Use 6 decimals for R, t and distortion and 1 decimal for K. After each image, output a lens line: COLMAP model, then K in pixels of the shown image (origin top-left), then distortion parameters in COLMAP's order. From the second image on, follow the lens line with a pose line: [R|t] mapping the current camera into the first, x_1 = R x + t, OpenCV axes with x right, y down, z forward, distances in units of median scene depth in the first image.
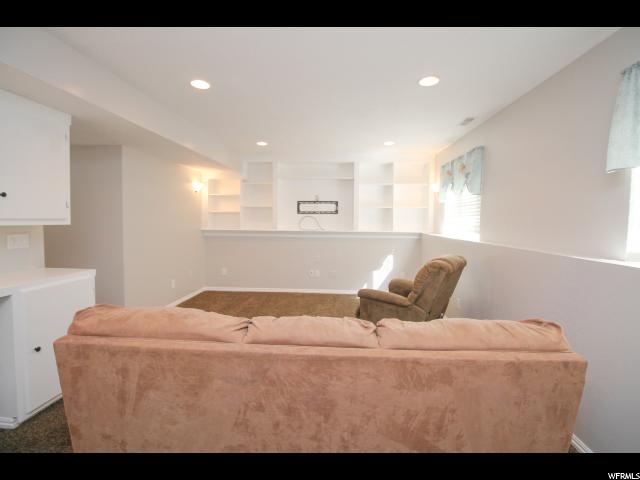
lens RADIAL K [[304.2, 0, 319.7], [0, 304.2, 237.1], [0, 0, 1]] dist [-0.003261, -0.000950]
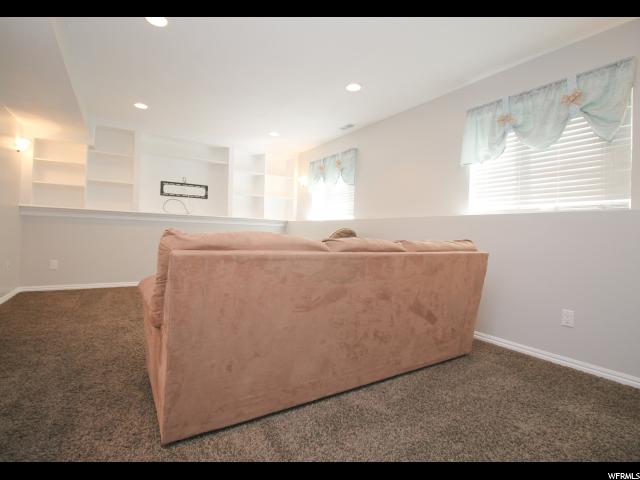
lens RADIAL K [[312.6, 0, 320.4], [0, 312.6, 232.0], [0, 0, 1]] dist [-0.013485, -0.001165]
pose [[0.818316, 0.015995, 0.574546, -0.223303], [0.006348, 0.999300, -0.036860, 0.069465], [-0.574734, 0.033811, 0.817642, -0.000313]]
